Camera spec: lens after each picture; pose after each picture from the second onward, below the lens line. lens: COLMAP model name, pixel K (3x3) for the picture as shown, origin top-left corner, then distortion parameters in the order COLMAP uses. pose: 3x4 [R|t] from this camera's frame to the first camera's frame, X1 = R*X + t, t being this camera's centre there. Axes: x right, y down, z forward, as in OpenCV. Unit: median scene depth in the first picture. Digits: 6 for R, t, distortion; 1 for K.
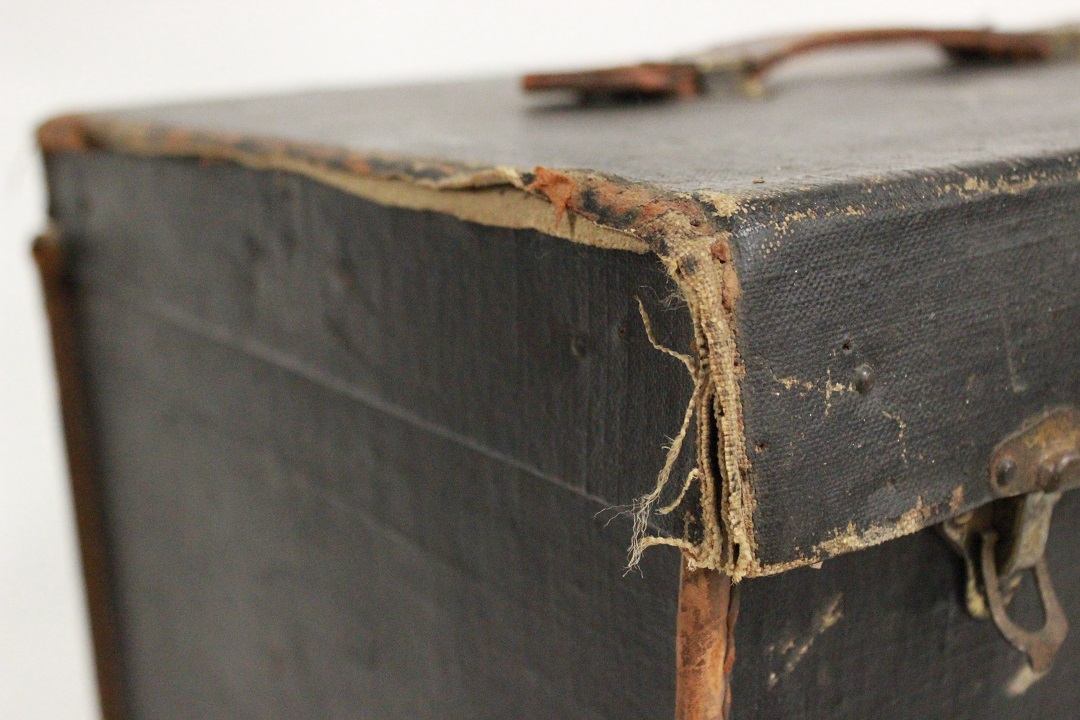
lens RADIAL K [[1568.2, 0, 526.5], [0, 1568.2, 390.4], [0, 0, 1]] dist [-0.025582, 0.000000]
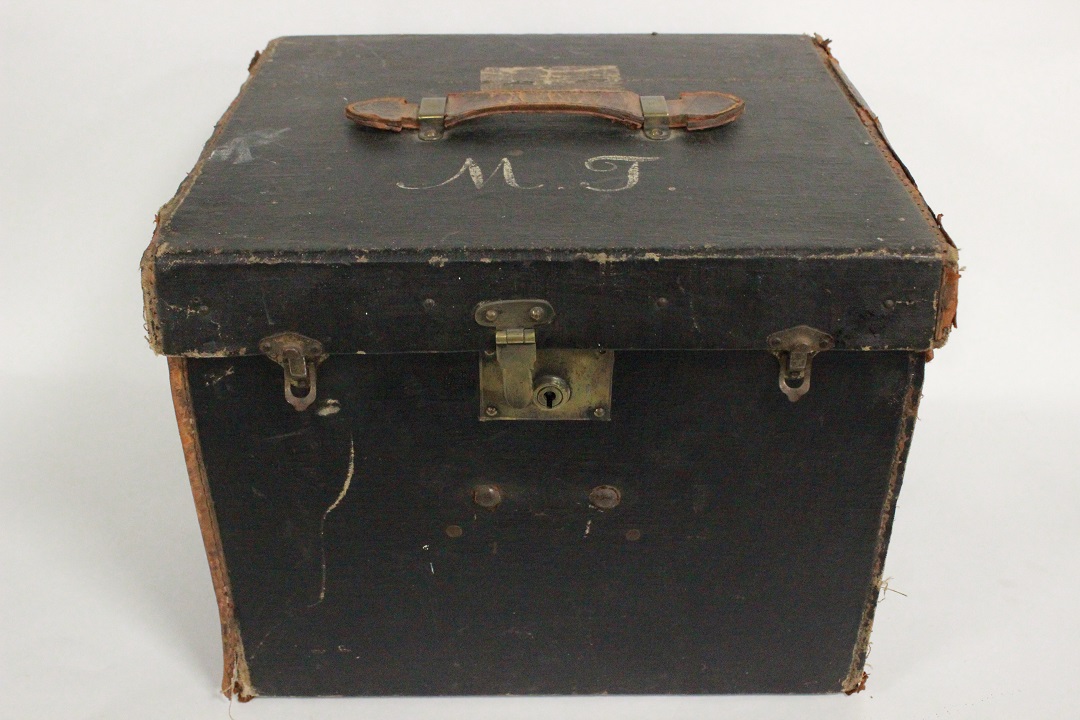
lens RADIAL K [[1235.0, 0, 519.7], [0, 1235.0, 366.2], [0, 0, 1]] dist [-0.088315, 0.000000]
pose [[0.845236, 0.321717, -0.426702, 1.933393], [-0.167150, 0.917576, 0.360716, -0.949096], [0.507579, -0.233567, 0.829343, -0.830971]]
